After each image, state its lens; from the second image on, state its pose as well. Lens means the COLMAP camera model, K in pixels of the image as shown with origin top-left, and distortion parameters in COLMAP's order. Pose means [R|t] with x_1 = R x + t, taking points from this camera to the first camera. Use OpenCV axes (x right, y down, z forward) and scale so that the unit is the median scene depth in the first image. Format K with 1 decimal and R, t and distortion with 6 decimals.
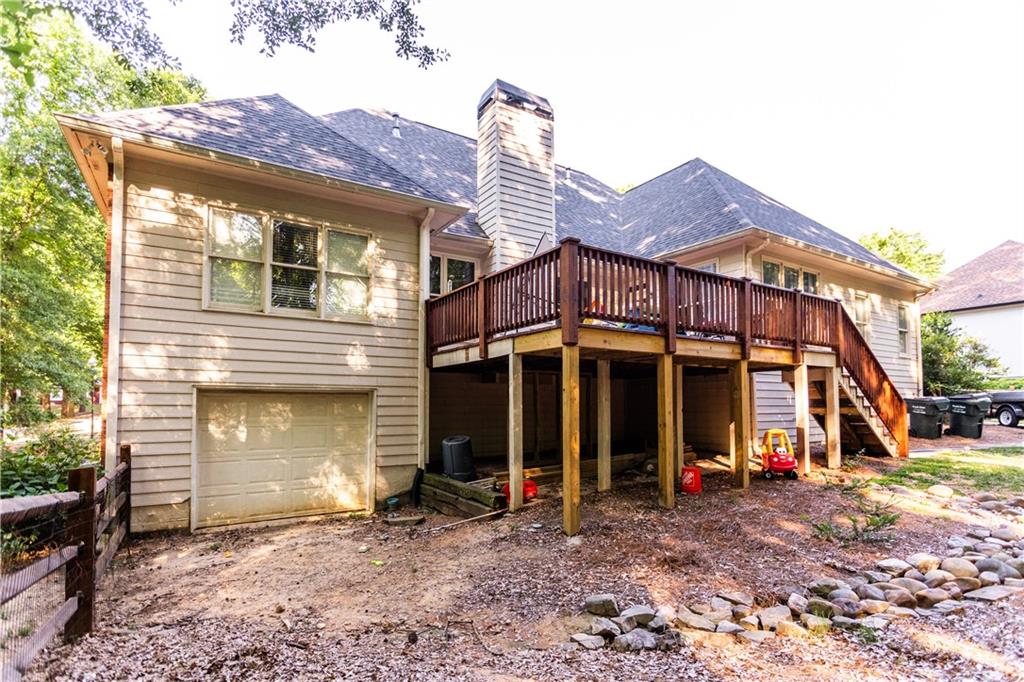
lens RADIAL K [[496.8, 0, 489.0], [0, 496.8, 385.3], [0, 0, 1]] dist [0.002558, 0.000525]
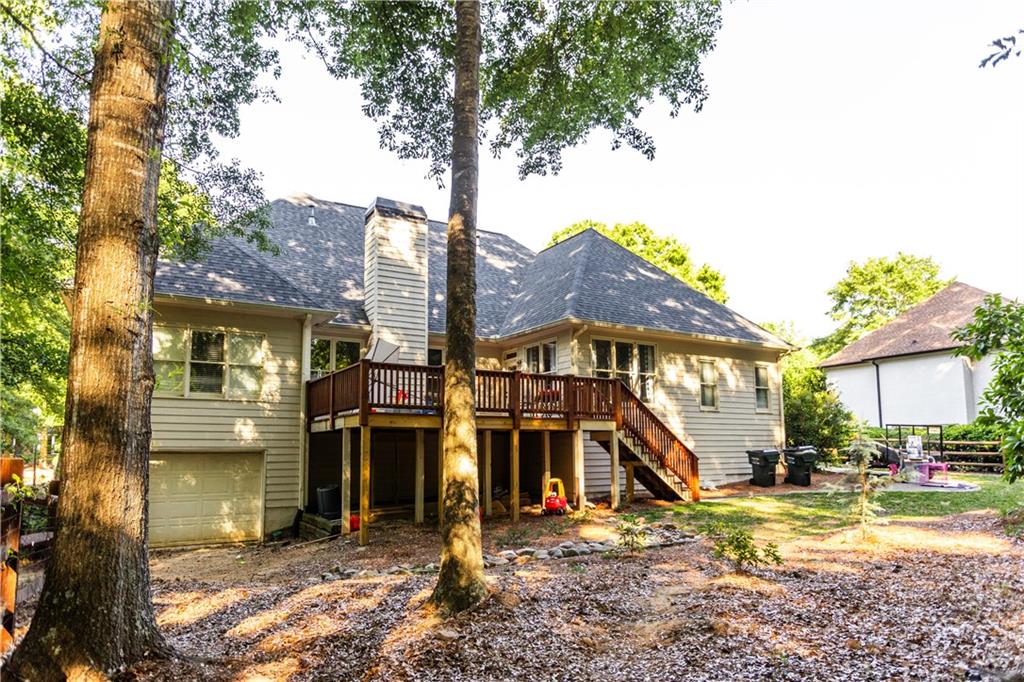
lens RADIAL K [[657.1, 0, 485.6], [0, 657.1, 386.3], [0, 0, 1]] dist [-0.003731, -0.001879]
pose [[0.998552, -0.010828, -0.052694, 0.452197], [0.007914, 0.998445, -0.055187, -0.059605], [0.053210, 0.054690, 0.997085, -0.736758]]
